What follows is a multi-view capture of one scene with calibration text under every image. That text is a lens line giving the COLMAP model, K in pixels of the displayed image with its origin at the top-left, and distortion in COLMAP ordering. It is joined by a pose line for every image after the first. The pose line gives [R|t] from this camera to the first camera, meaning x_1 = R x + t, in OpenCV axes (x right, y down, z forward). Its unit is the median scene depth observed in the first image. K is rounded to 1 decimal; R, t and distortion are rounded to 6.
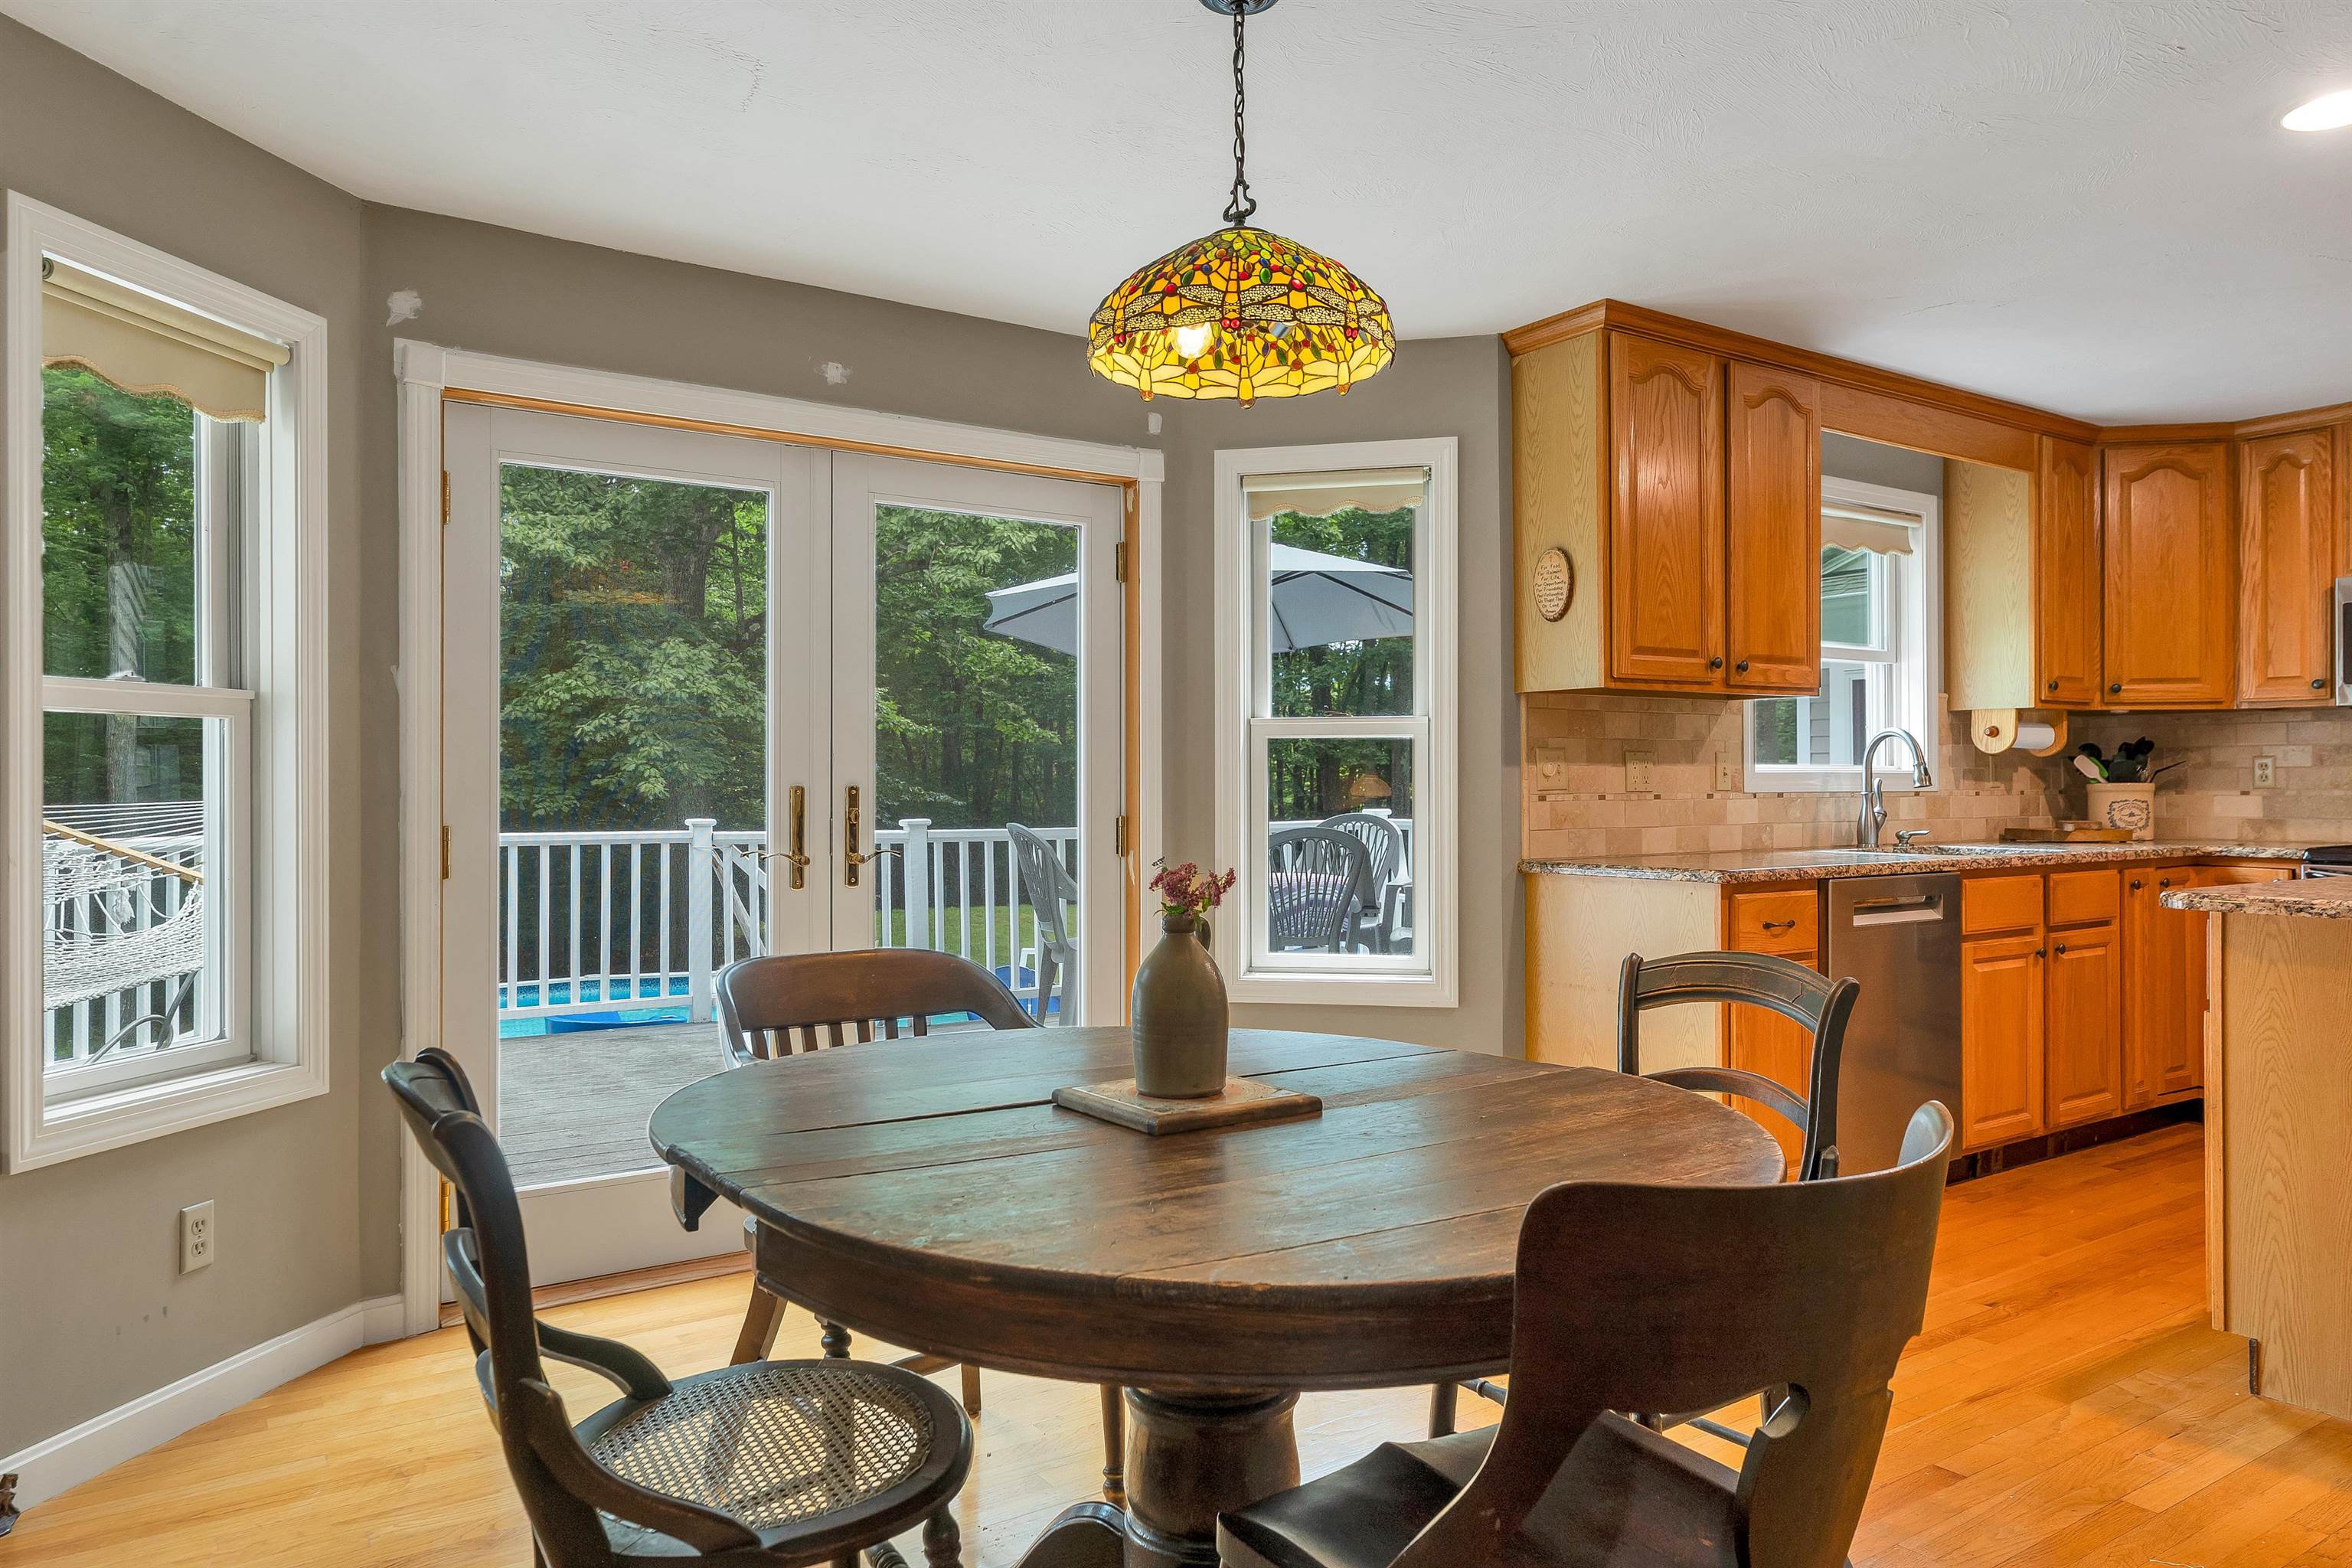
lens RADIAL K [[1527.7, 0, 1171.5], [0, 1527.7, 782.3], [0, 0, 1]] dist [0.000570, 0.001403]
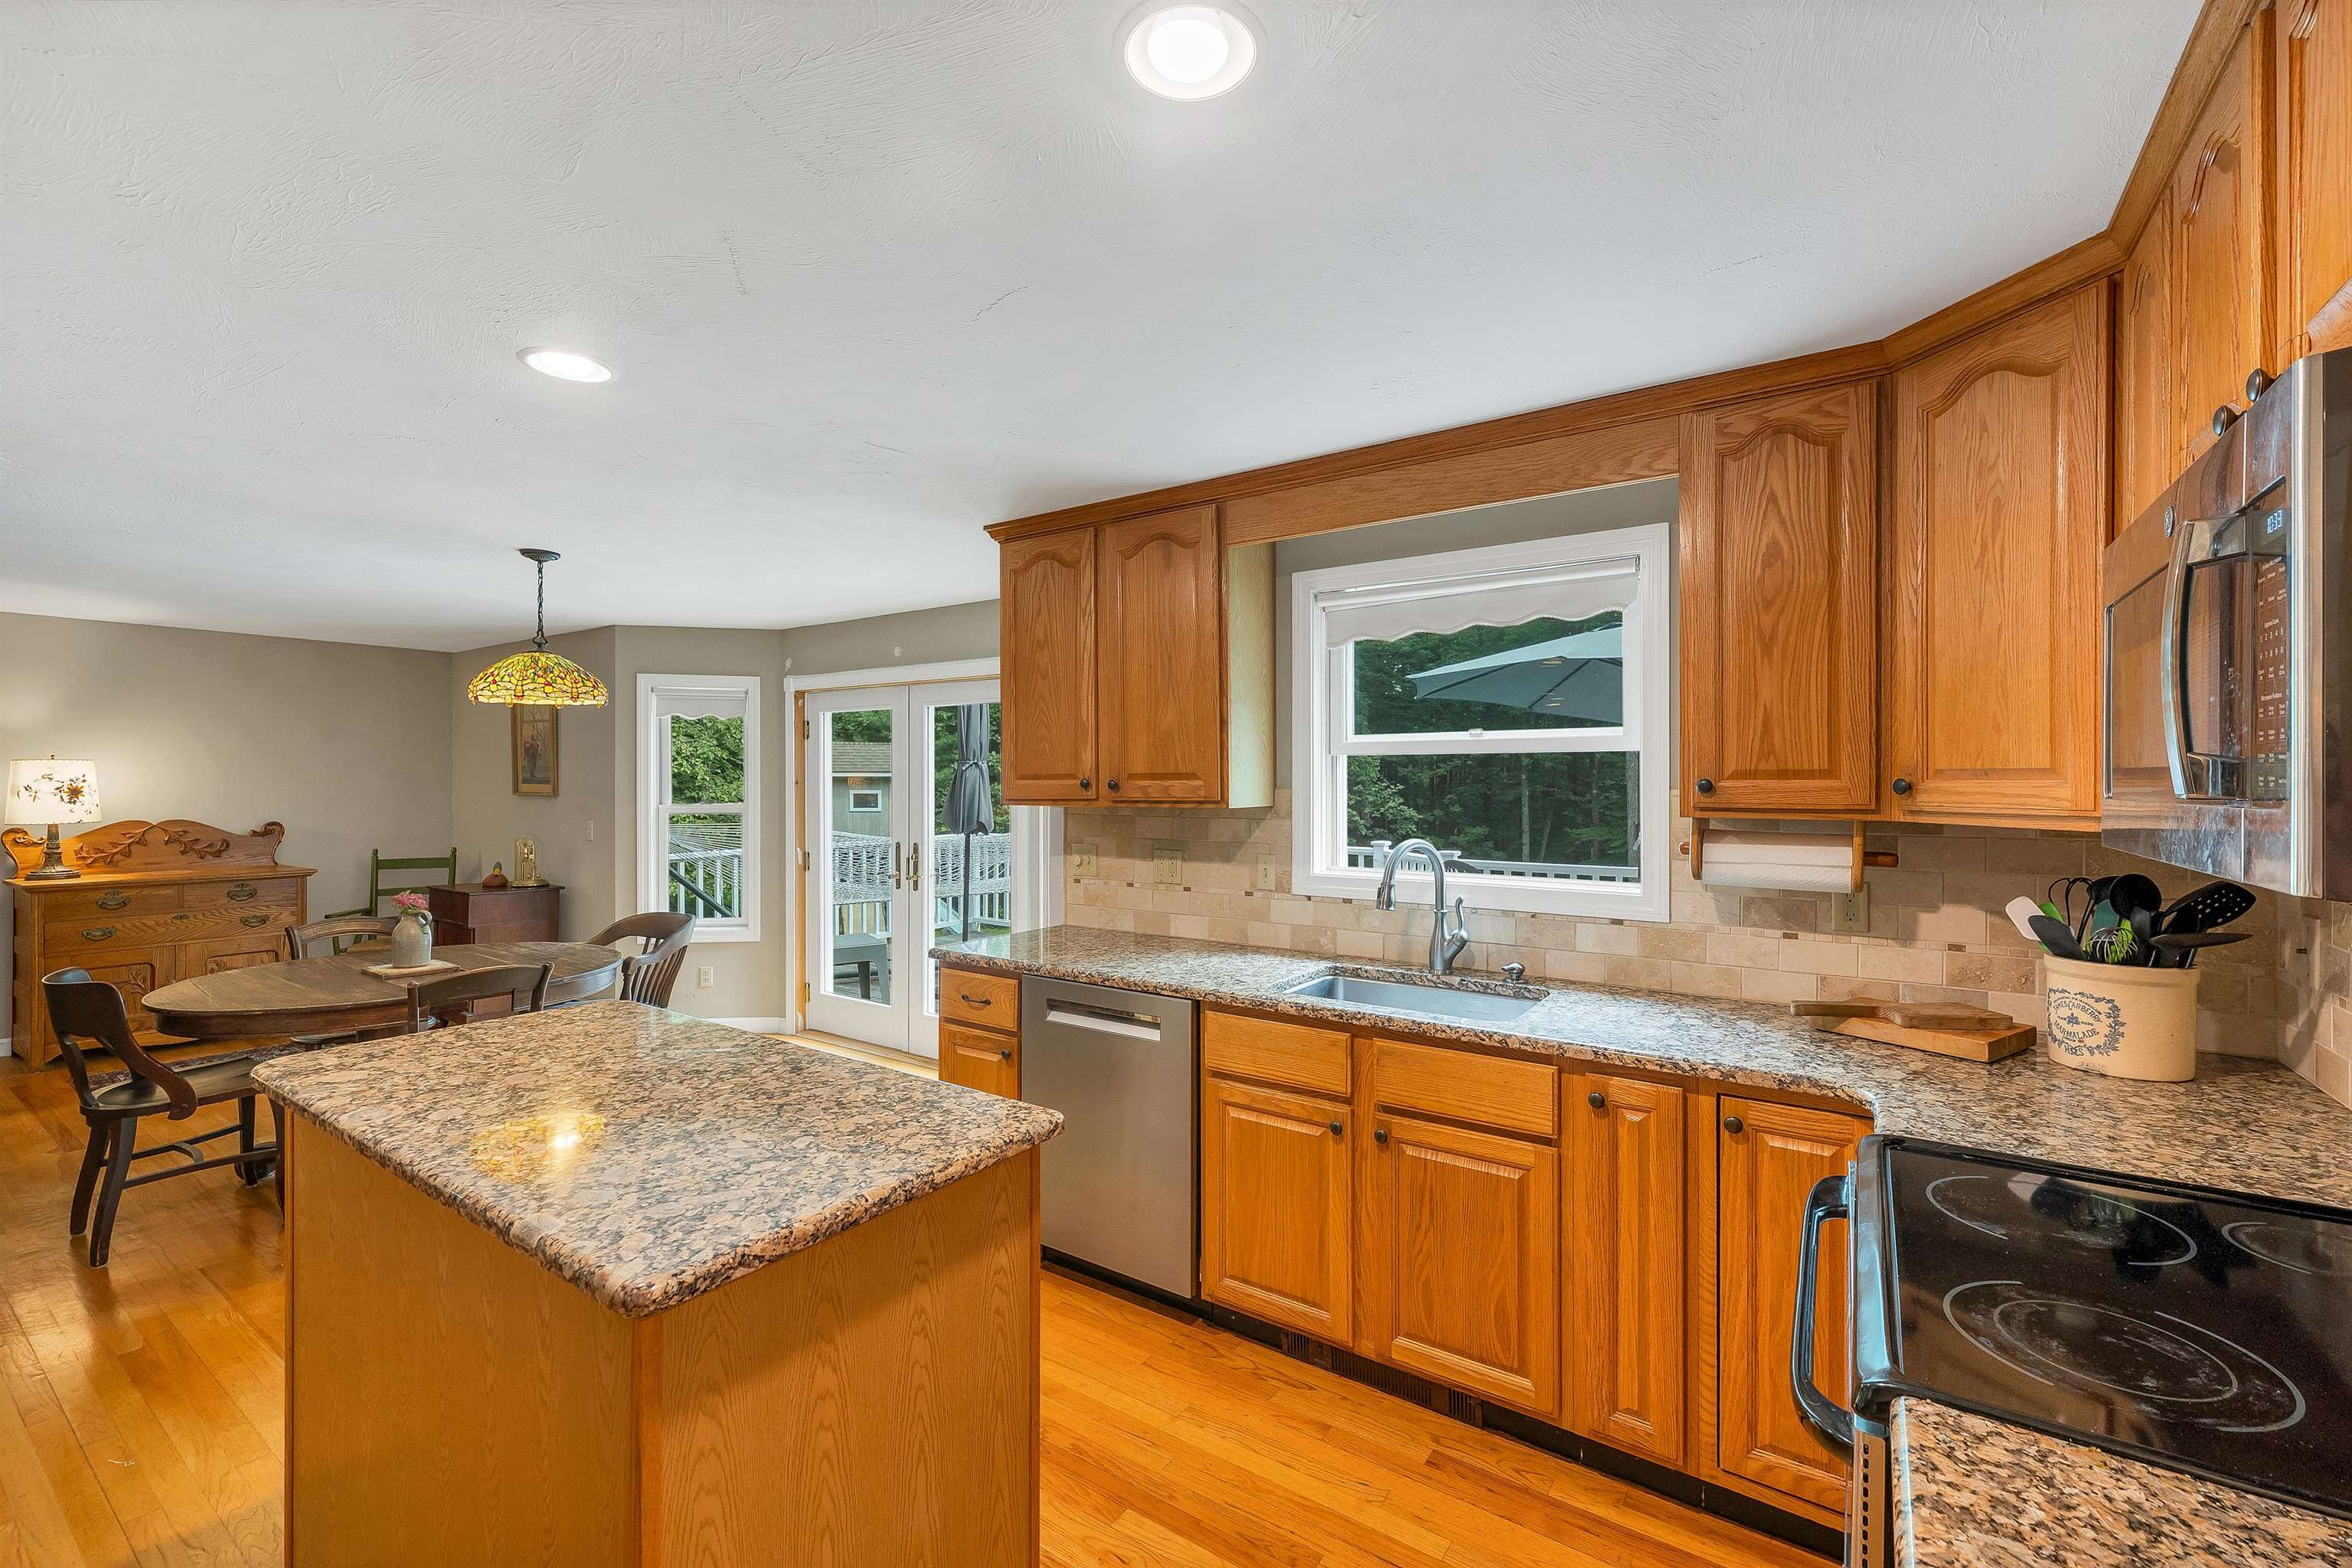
lens RADIAL K [[985.6, 0, 1176.0], [0, 985.6, 784.0], [0, 0, 1]] dist [0.001048, -0.000439]
pose [[0.365535, 0.007069, -0.930771, 0.930638], [-0.000684, 0.999973, 0.007327, -0.070042], [0.930797, -0.002042, 0.365530, 0.655087]]
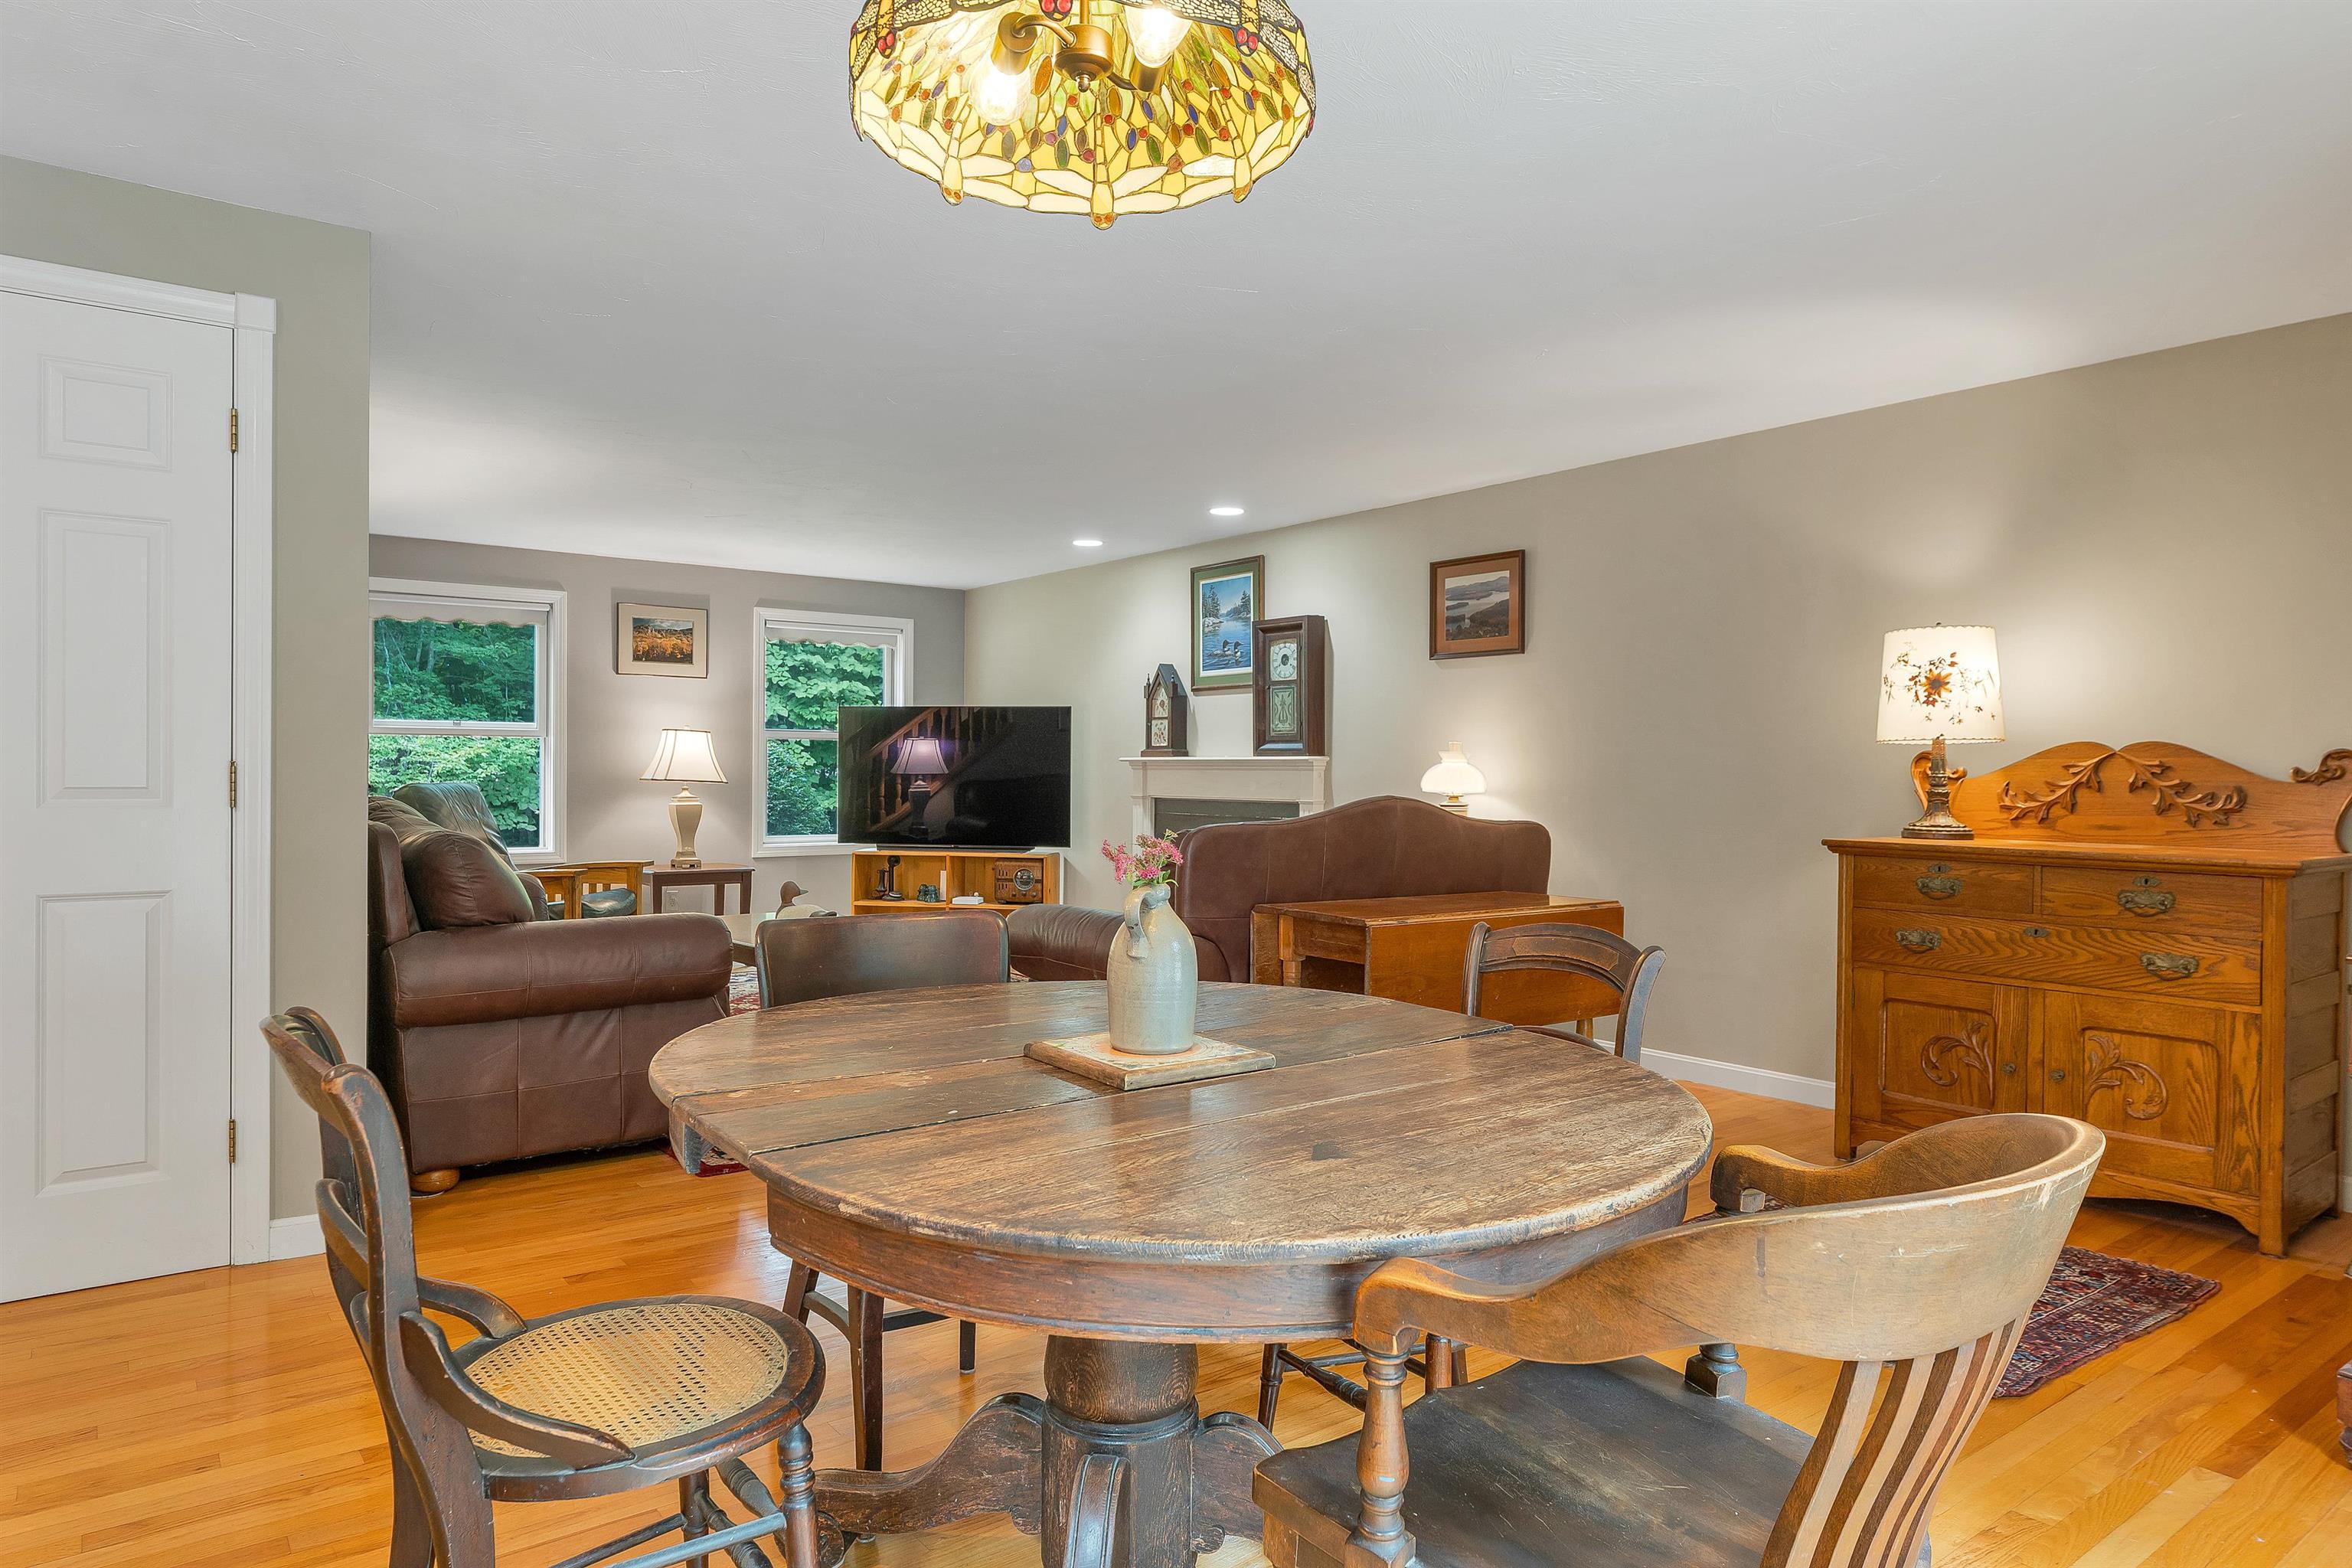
lens RADIAL K [[1418.6, 0, 1169.8], [0, 1418.6, 779.6], [0, 0, 1]] dist [-0.000363, 0.001936]
pose [[-0.998516, -0.004693, -0.054262, 0.016724], [-0.004886, 0.999982, 0.003423, 0.003737], [0.054245, 0.003683, -0.998521, 0.764318]]
